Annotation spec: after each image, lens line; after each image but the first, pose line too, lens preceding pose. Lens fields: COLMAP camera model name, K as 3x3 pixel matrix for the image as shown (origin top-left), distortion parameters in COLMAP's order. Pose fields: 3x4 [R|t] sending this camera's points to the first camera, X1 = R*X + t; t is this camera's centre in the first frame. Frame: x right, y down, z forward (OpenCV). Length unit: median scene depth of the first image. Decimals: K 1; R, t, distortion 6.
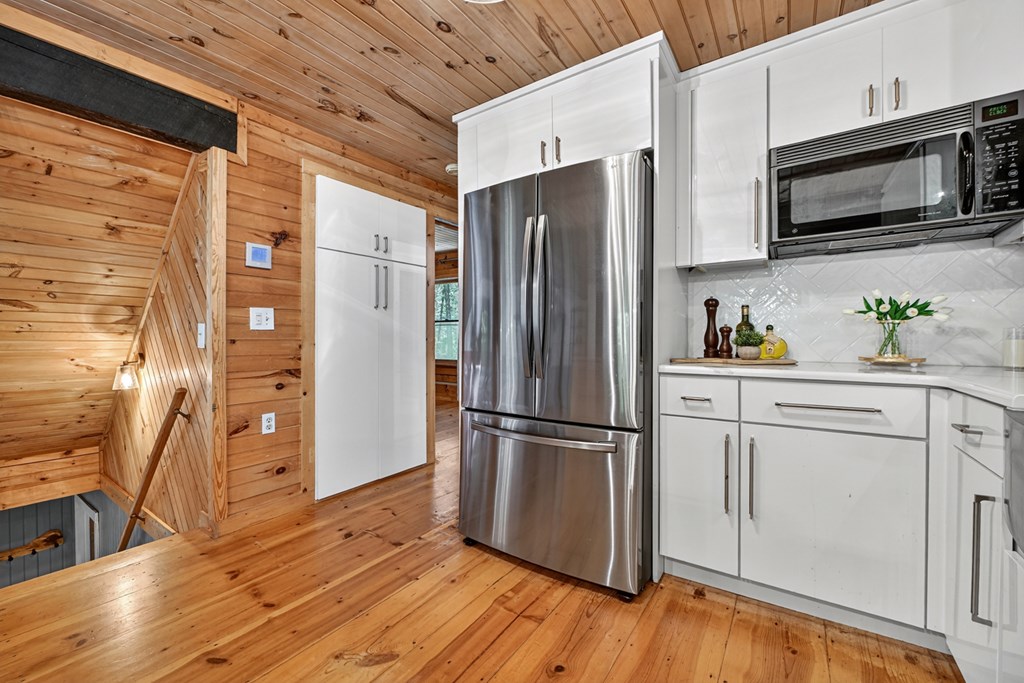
lens RADIAL K [[406.1, 0, 512.0], [0, 406.1, 341.5], [0, 0, 1]] dist [-0.016352, -0.000122]
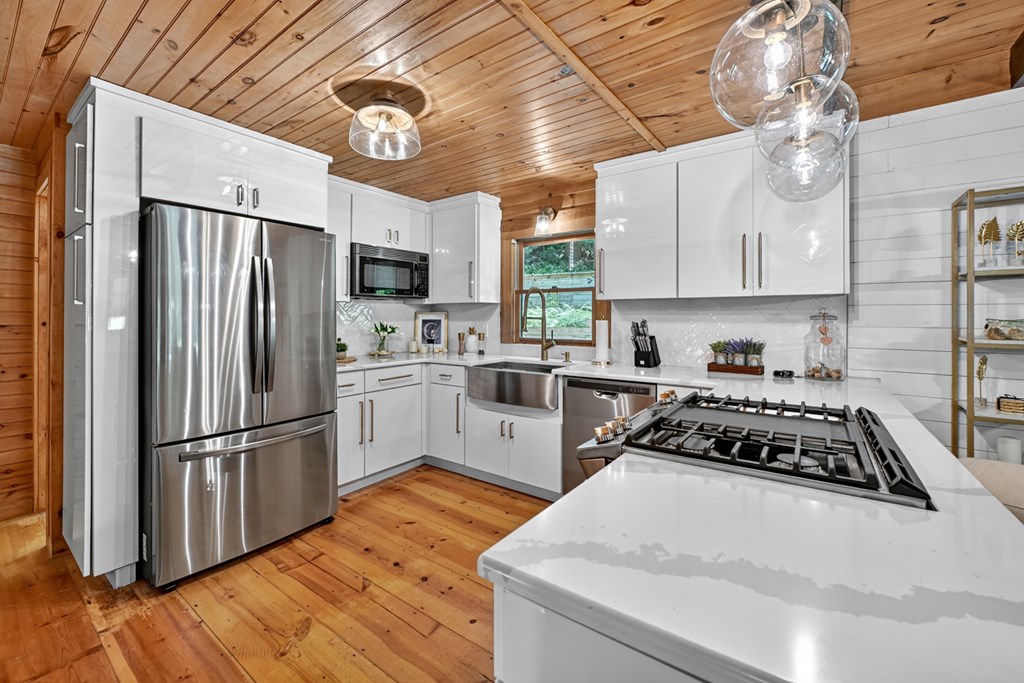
lens RADIAL K [[416.8, 0, 511.5], [0, 416.8, 321.2], [0, 0, 1]] dist [-0.000870, -0.000095]
pose [[0.022072, -0.002020, 0.999754, -1.321841], [0.011611, 0.999931, 0.001764, -0.127004], [-0.999689, 0.011570, 0.022094, 0.260426]]
